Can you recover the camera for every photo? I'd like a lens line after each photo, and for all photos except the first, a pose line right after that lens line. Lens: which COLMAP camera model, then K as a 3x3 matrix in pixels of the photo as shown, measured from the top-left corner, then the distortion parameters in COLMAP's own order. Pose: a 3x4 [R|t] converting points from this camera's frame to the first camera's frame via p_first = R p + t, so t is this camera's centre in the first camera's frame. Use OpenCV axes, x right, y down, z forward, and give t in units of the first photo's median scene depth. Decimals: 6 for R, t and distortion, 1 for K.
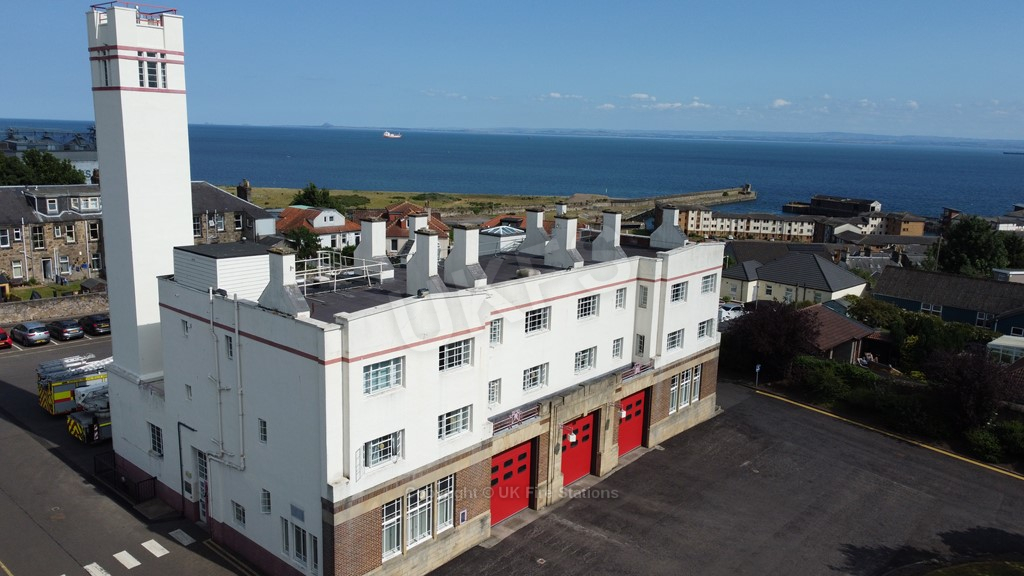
lens RADIAL K [[775.0, 0, 511.7], [0, 775.0, 287.1], [0, 0, 1]] dist [0.008993, -0.012092]
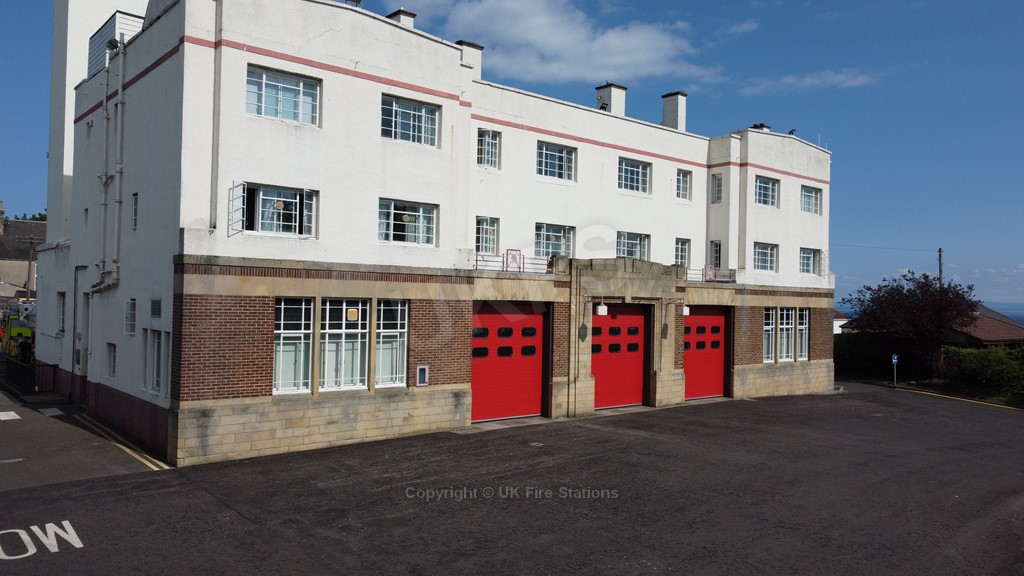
lens RADIAL K [[775.0, 0, 510.8], [0, 775.0, 286.8], [0, 0, 1]] dist [0.008993, -0.012092]
pose [[0.987476, -0.012423, -0.157278, 0.104094], [-0.022364, 0.975807, -0.217489, 0.319336], [0.156175, 0.218282, 0.963308, 0.305331]]
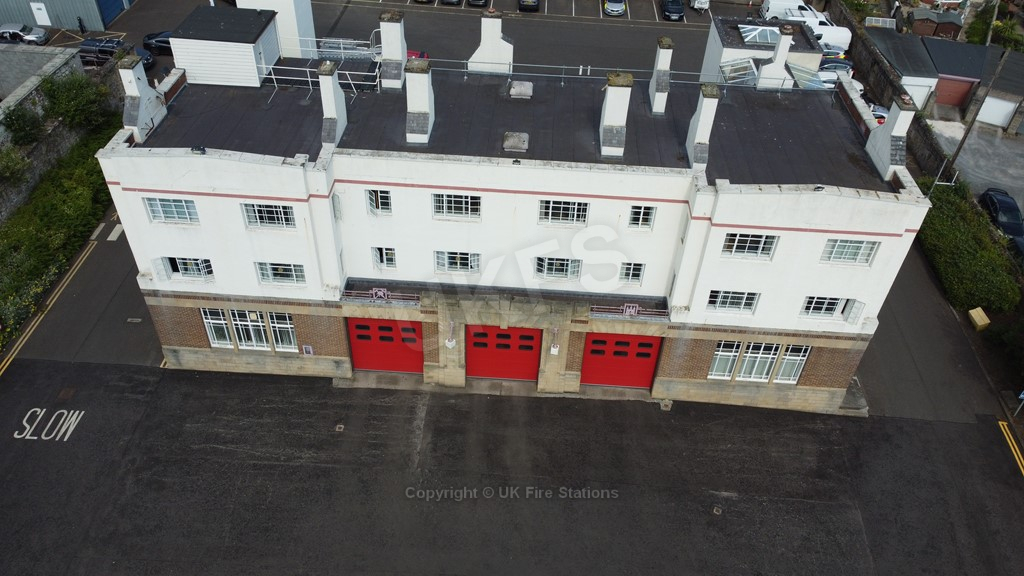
lens RADIAL K [[775.0, 0, 511.7], [0, 775.0, 286.1], [0, 0, 1]] dist [0.008993, -0.012092]
pose [[0.607884, 0.513829, -0.605356, 0.606785], [-0.175791, 0.830560, 0.528458, -0.330202], [0.774322, -0.214825, 0.595211, 0.531253]]
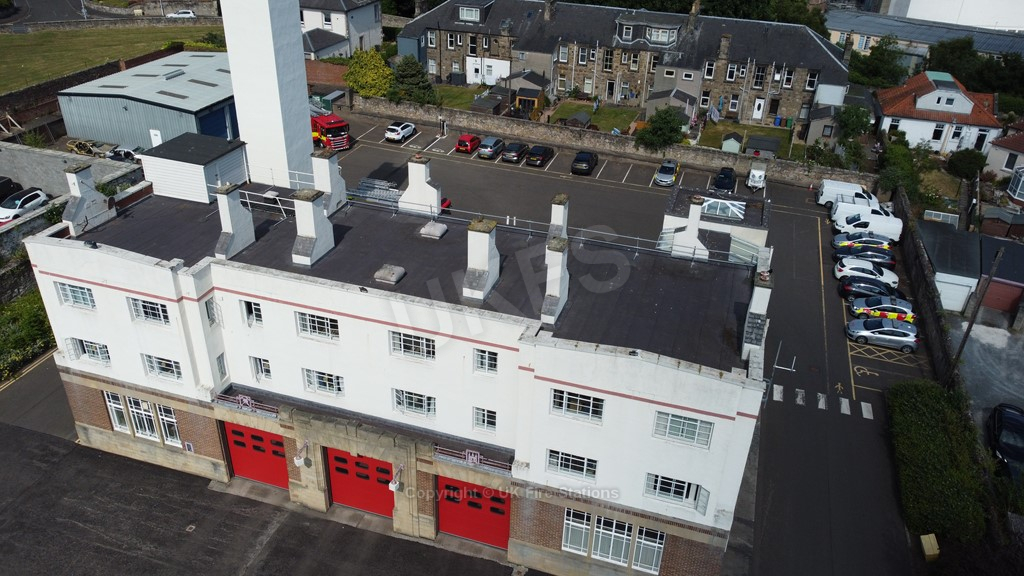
lens RADIAL K [[775.0, 0, 511.5], [0, 775.0, 287.0], [0, 0, 1]] dist [0.008993, -0.012092]
pose [[0.386823, 0.441068, -0.809831, 0.784592], [-0.201078, 0.897407, 0.392719, -0.373111], [0.899964, 0.010927, 0.435827, 0.811799]]
